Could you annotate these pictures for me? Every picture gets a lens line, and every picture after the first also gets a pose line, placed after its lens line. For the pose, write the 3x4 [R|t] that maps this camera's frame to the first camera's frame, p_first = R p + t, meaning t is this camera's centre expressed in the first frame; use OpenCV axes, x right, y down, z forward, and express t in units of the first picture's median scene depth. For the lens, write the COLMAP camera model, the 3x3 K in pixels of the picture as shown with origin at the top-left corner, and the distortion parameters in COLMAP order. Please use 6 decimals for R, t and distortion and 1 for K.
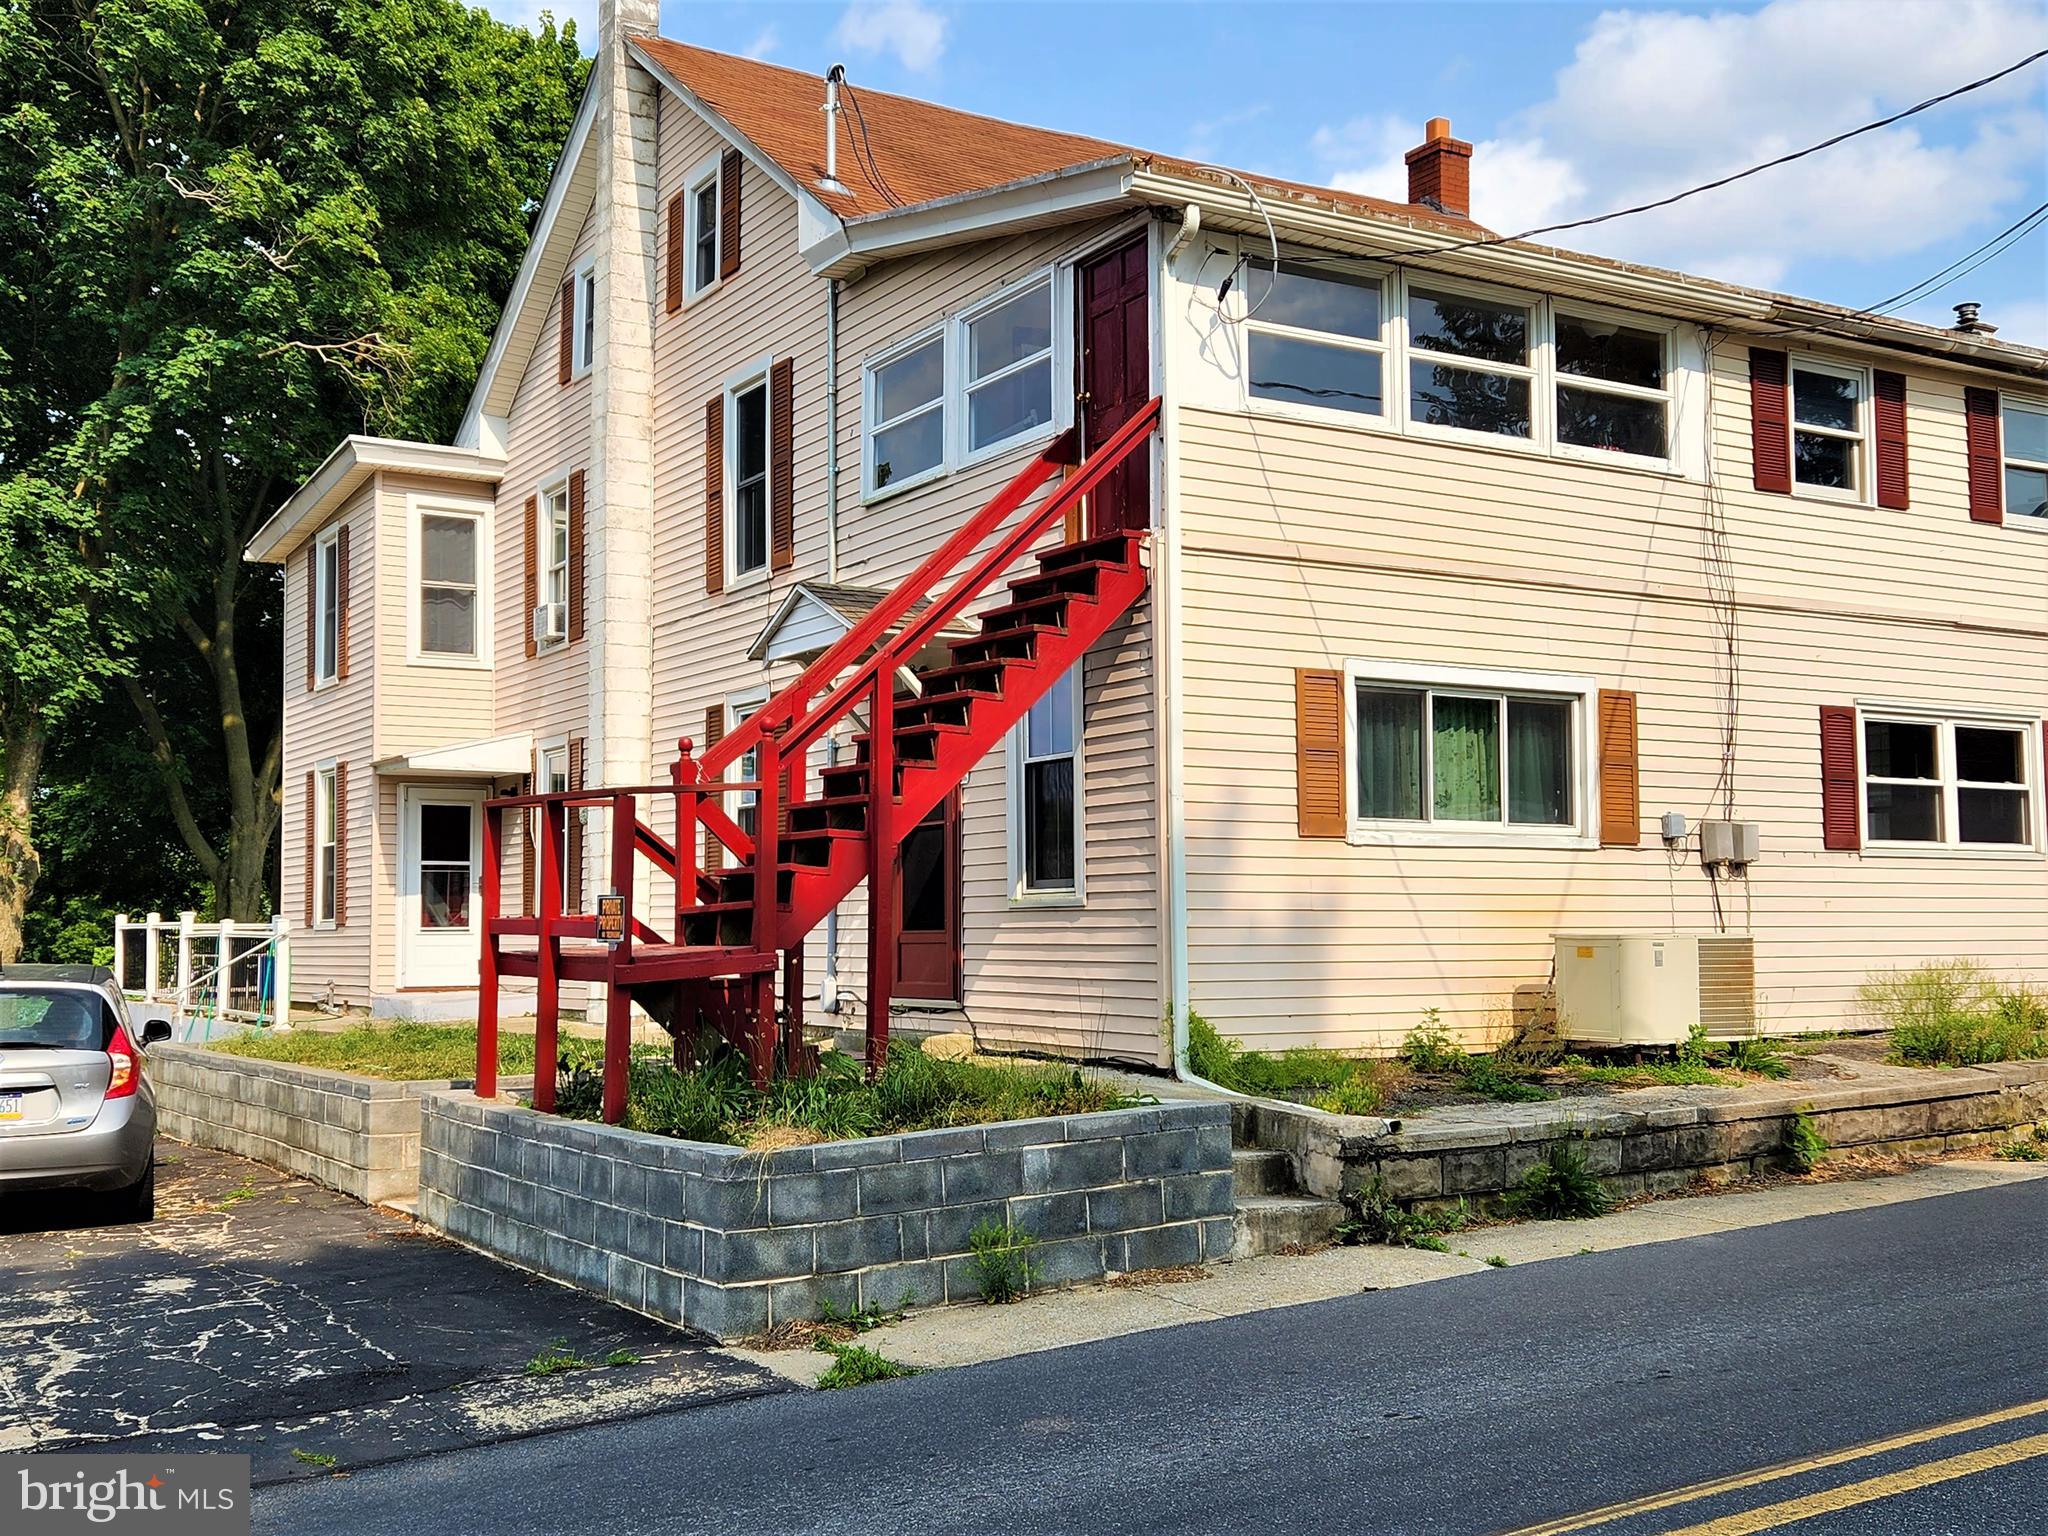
lens RADIAL K [[2171.3, 0, 1024.0], [0, 2171.3, 768.0], [0, 0, 1]] dist [0.067144, -0.025987]
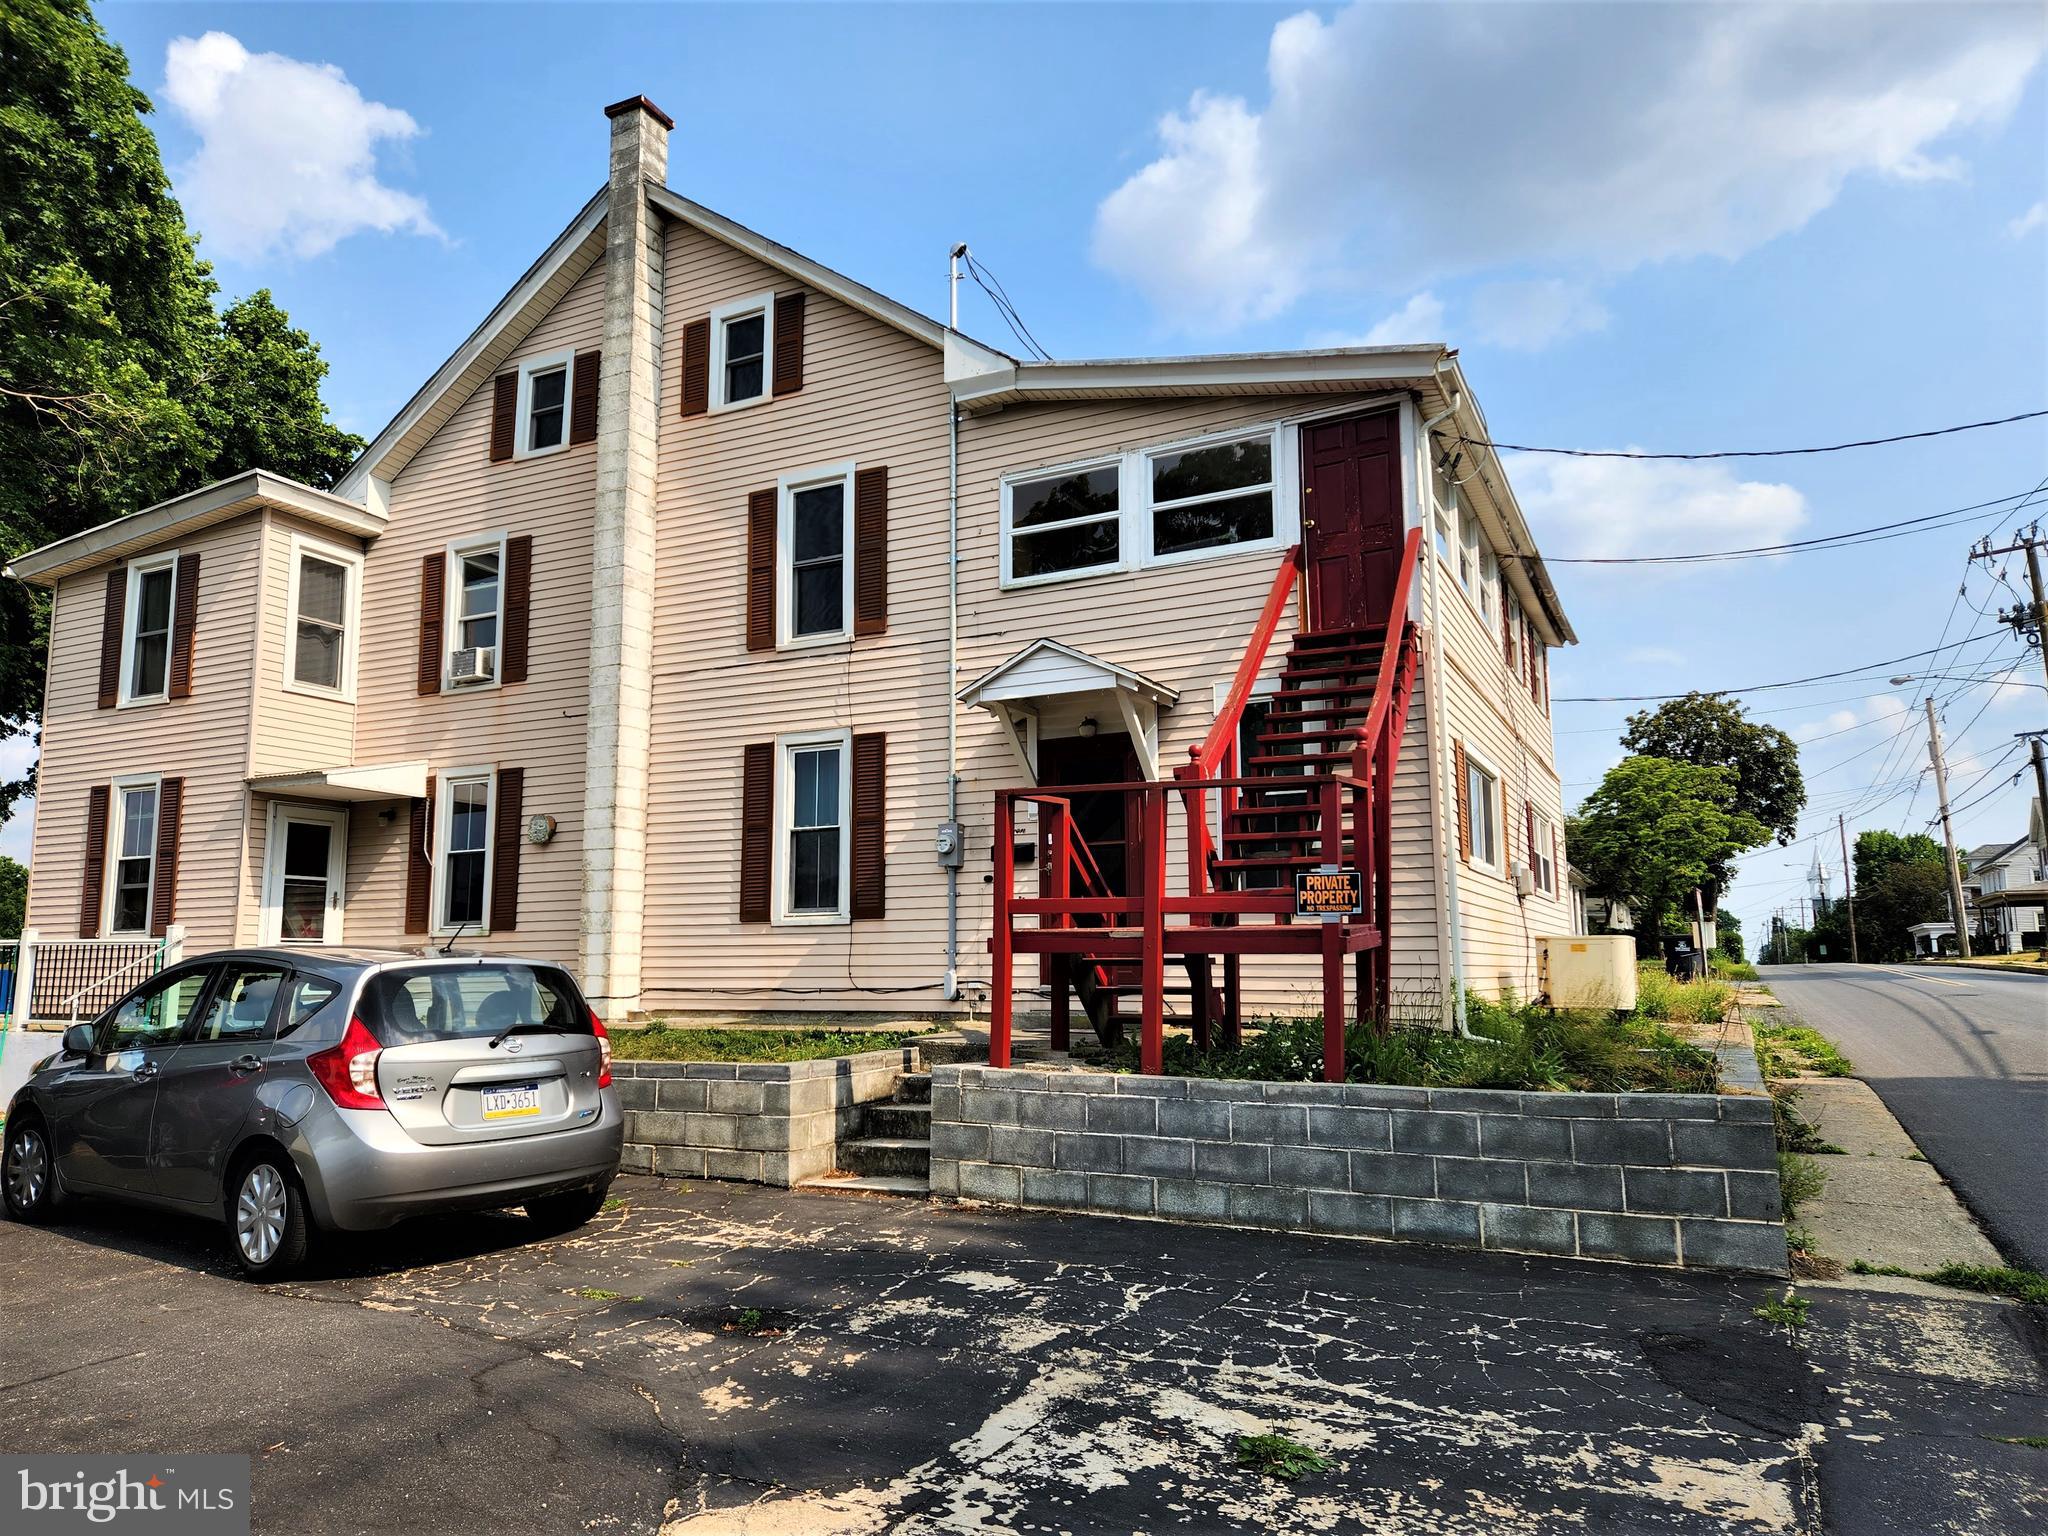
lens RADIAL K [[1356.9, 0, 1024.0], [0, 1356.9, 768.0], [0, 0, 1]] dist [0.098185, -0.095776]
pose [[0.845735, 0.081025, 0.527415, -0.377071], [-0.040536, 0.995304, -0.087903, 0.040344], [-0.532061, 0.052963, 0.845048, 0.272541]]
